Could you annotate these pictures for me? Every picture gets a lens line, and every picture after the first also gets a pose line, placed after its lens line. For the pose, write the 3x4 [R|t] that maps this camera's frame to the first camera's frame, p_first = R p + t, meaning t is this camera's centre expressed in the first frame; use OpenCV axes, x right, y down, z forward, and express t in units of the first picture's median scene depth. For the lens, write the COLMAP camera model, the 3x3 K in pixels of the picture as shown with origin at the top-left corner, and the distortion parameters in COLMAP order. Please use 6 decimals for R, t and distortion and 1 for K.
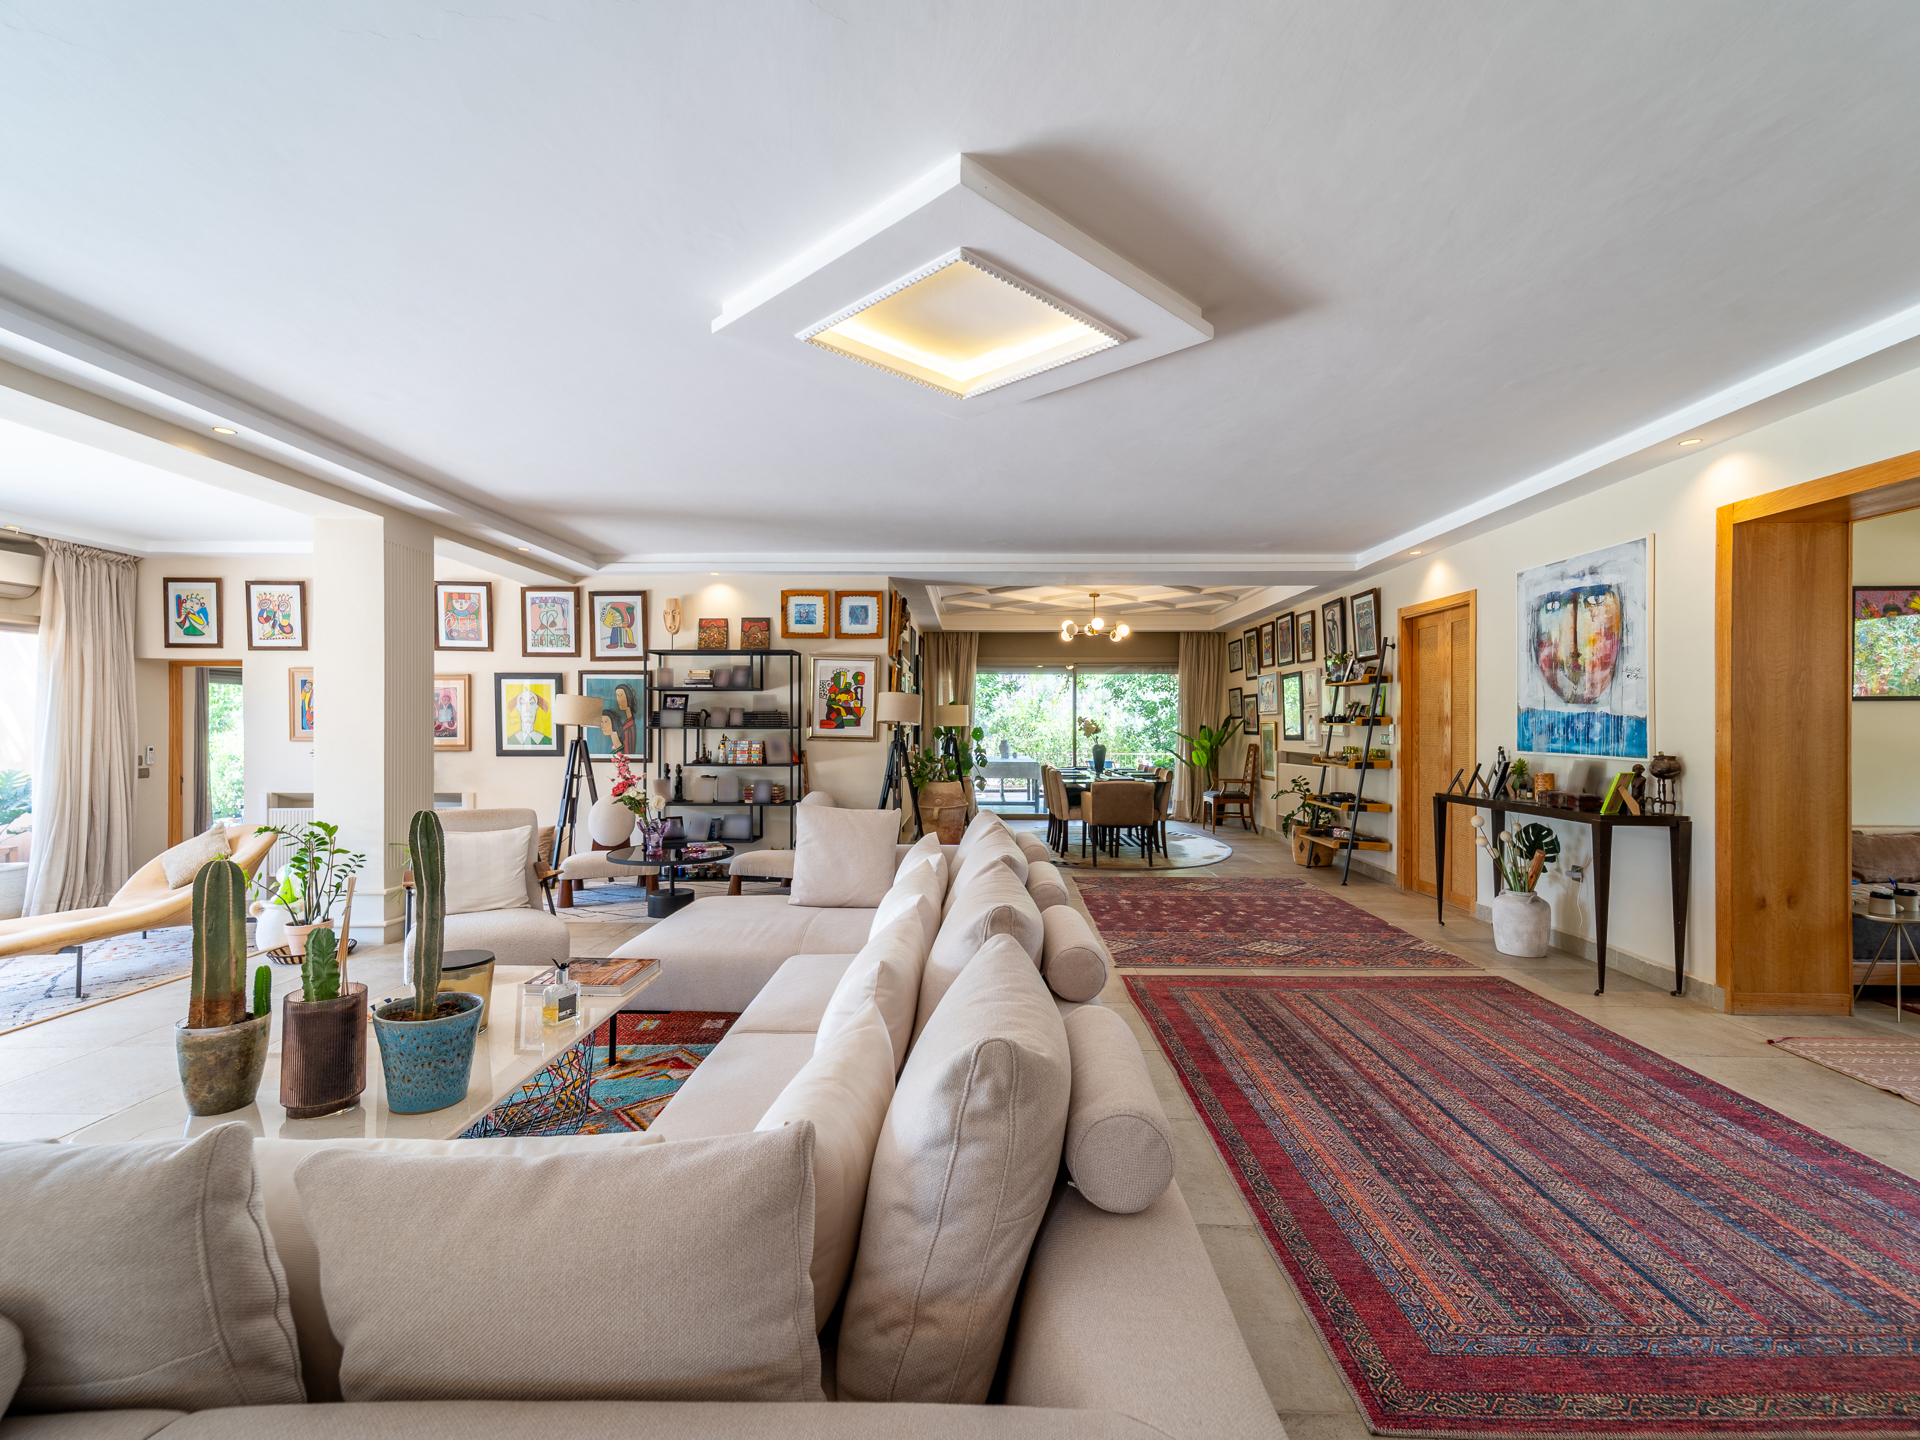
lens RADIAL K [[879.4, 0, 970.0], [0, 879.4, 728.0], [0, 0, 1]] dist [0.001918, 0.000399]
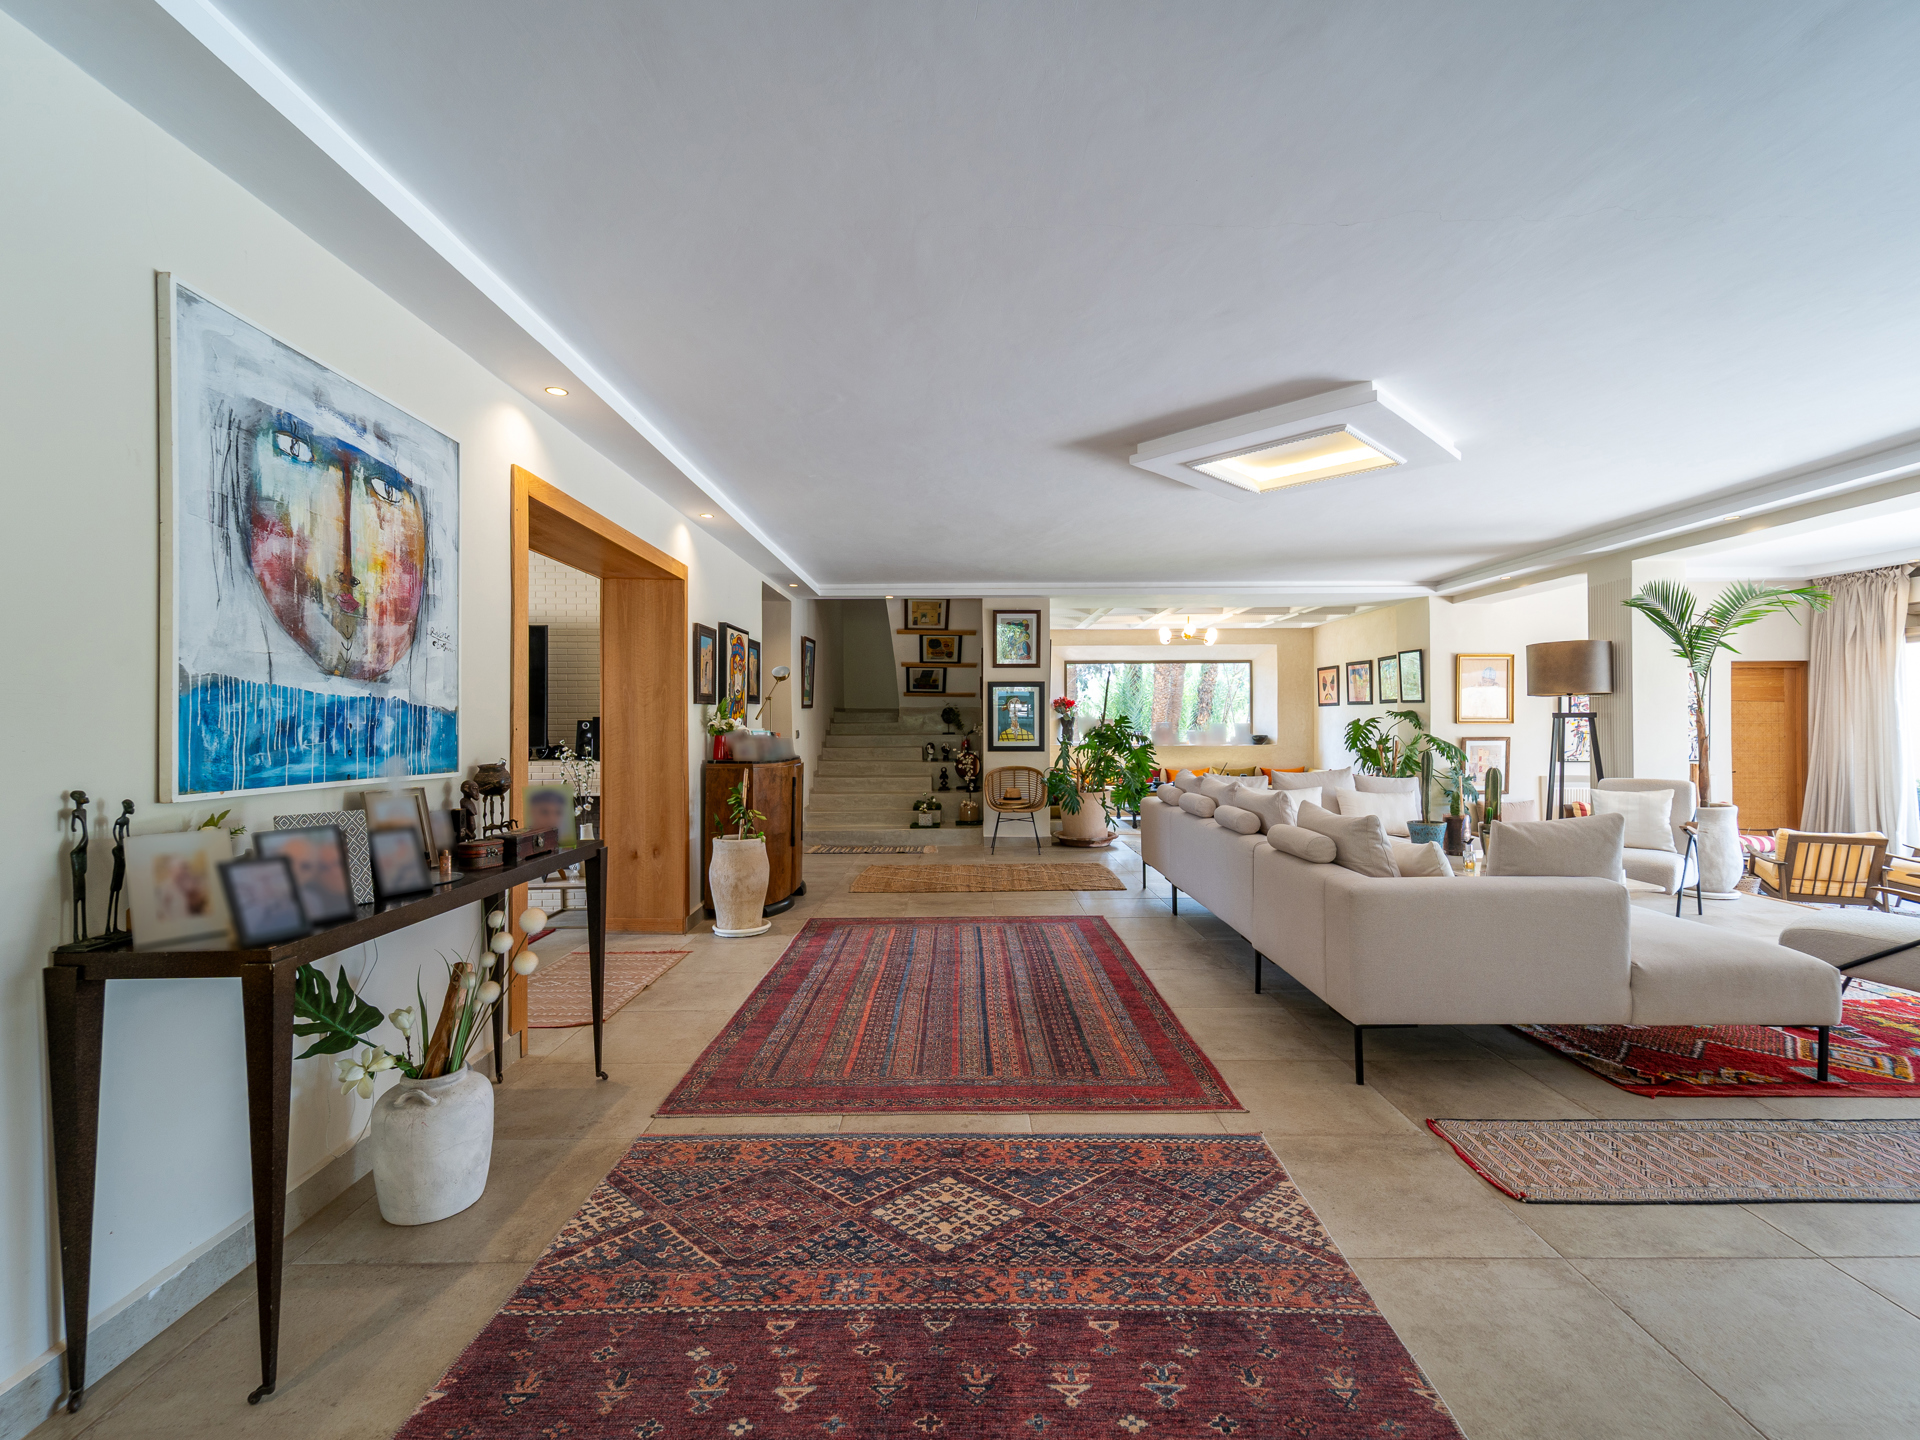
lens RADIAL K [[879.4, 0, 975.8], [0, 879.4, 720.7], [0, 0, 1]] dist [0.001918, 0.000399]
pose [[-0.999643, 0.004212, -0.026390, 0.372365], [0.004233, 0.999991, -0.000753, -0.002125], [0.026387, -0.000865, -0.999651, 1.596065]]
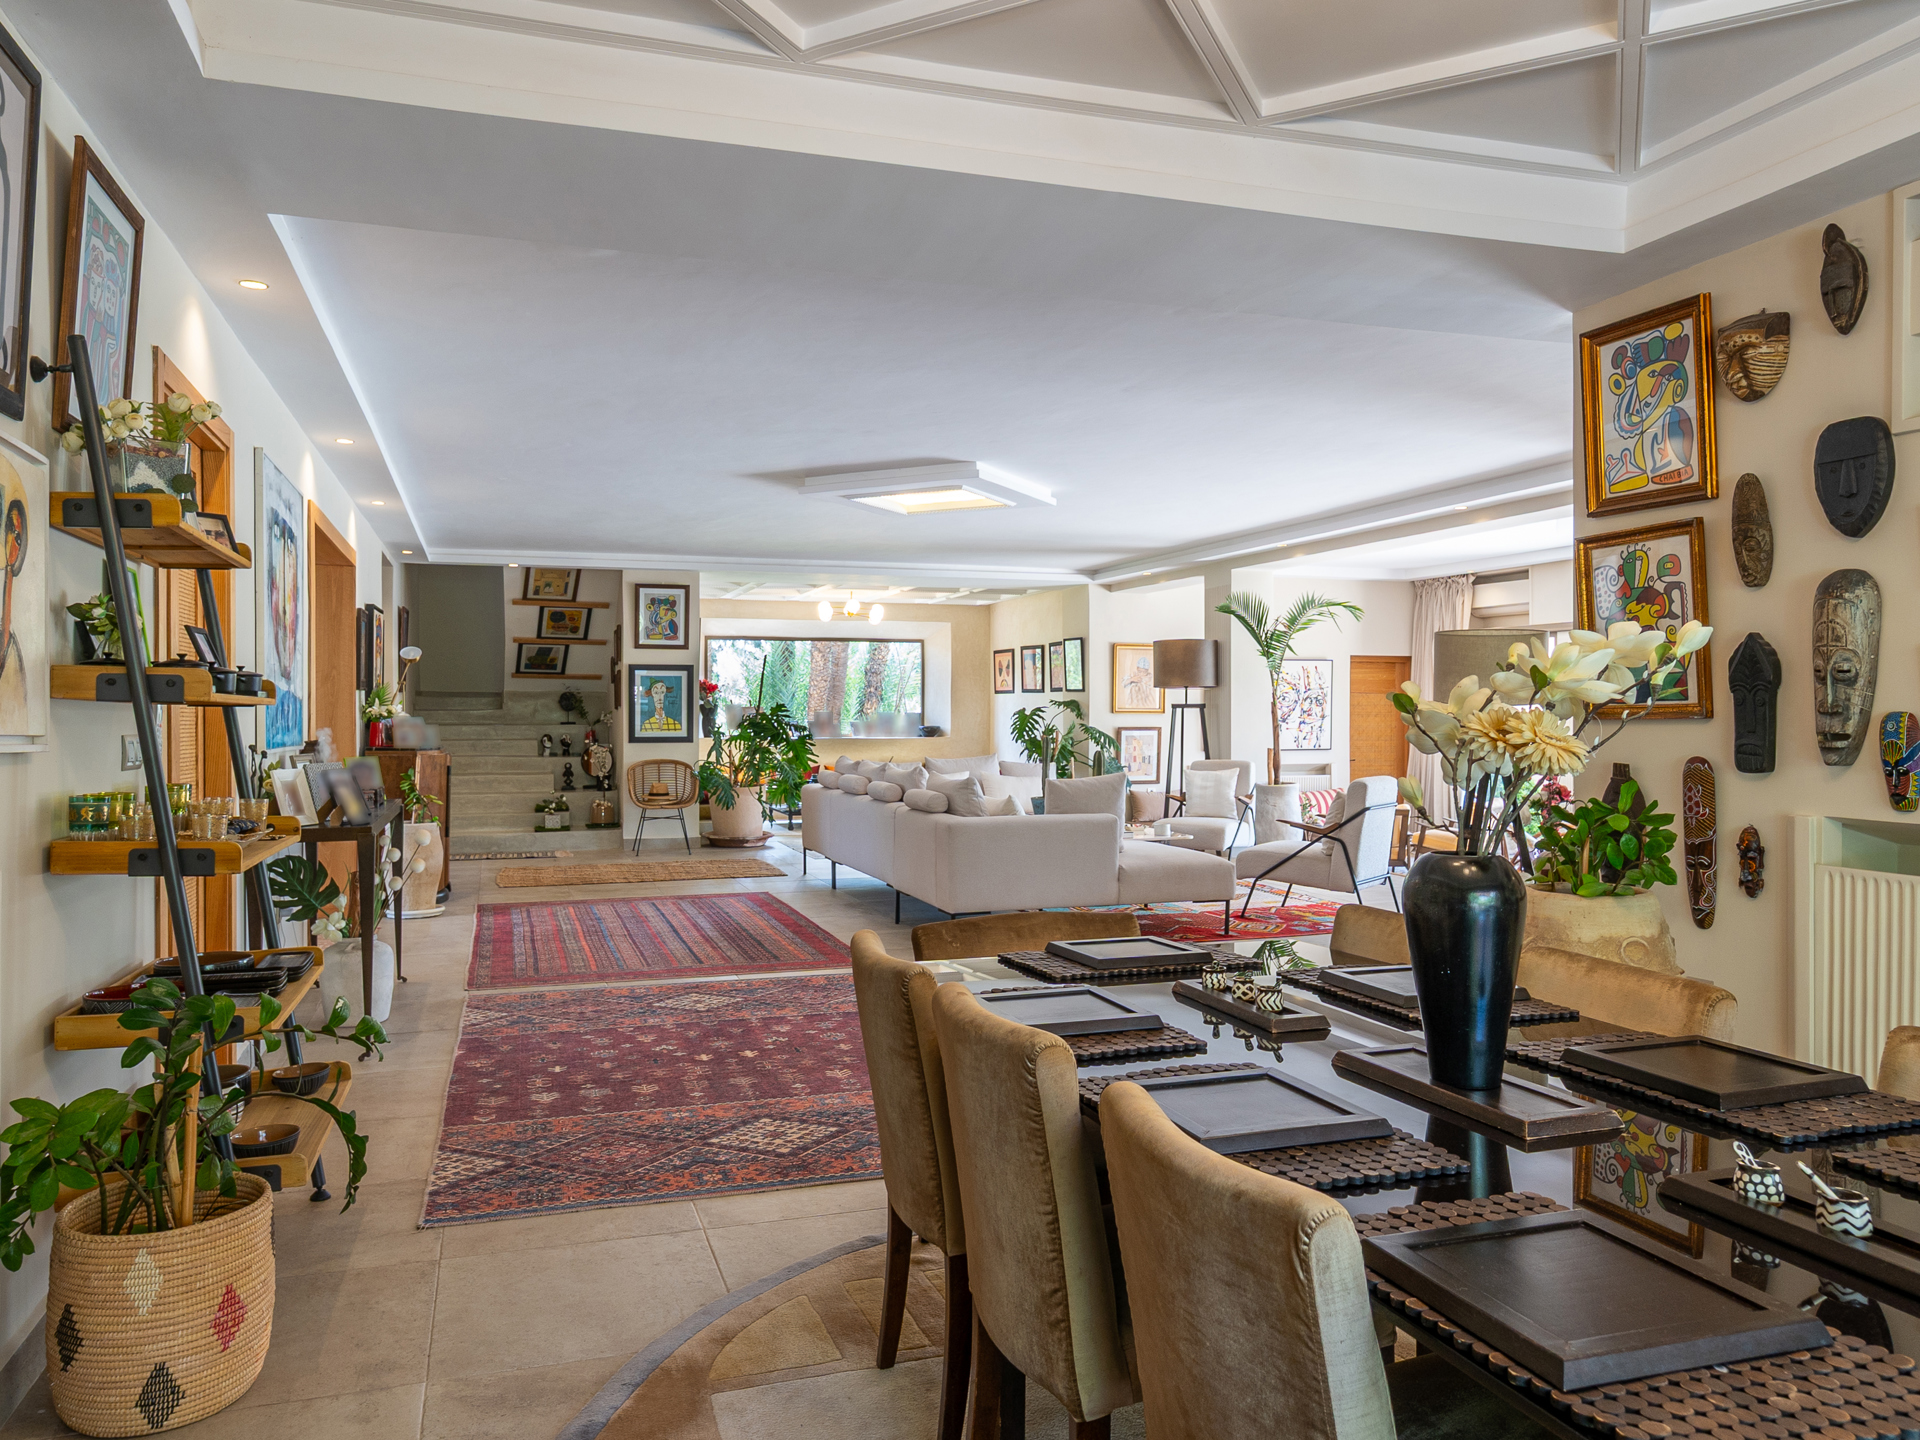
lens RADIAL K [[1361.9, 0, 971.0], [0, 1361.9, 712.0], [0, 0, 1]] dist [0.001882, -0.000219]
pose [[-0.940429, 0.000354, -0.339991, 0.459615], [-0.000508, 0.999997, 0.002447, -0.002413], [0.339990, 0.002474, -0.940426, 1.945452]]
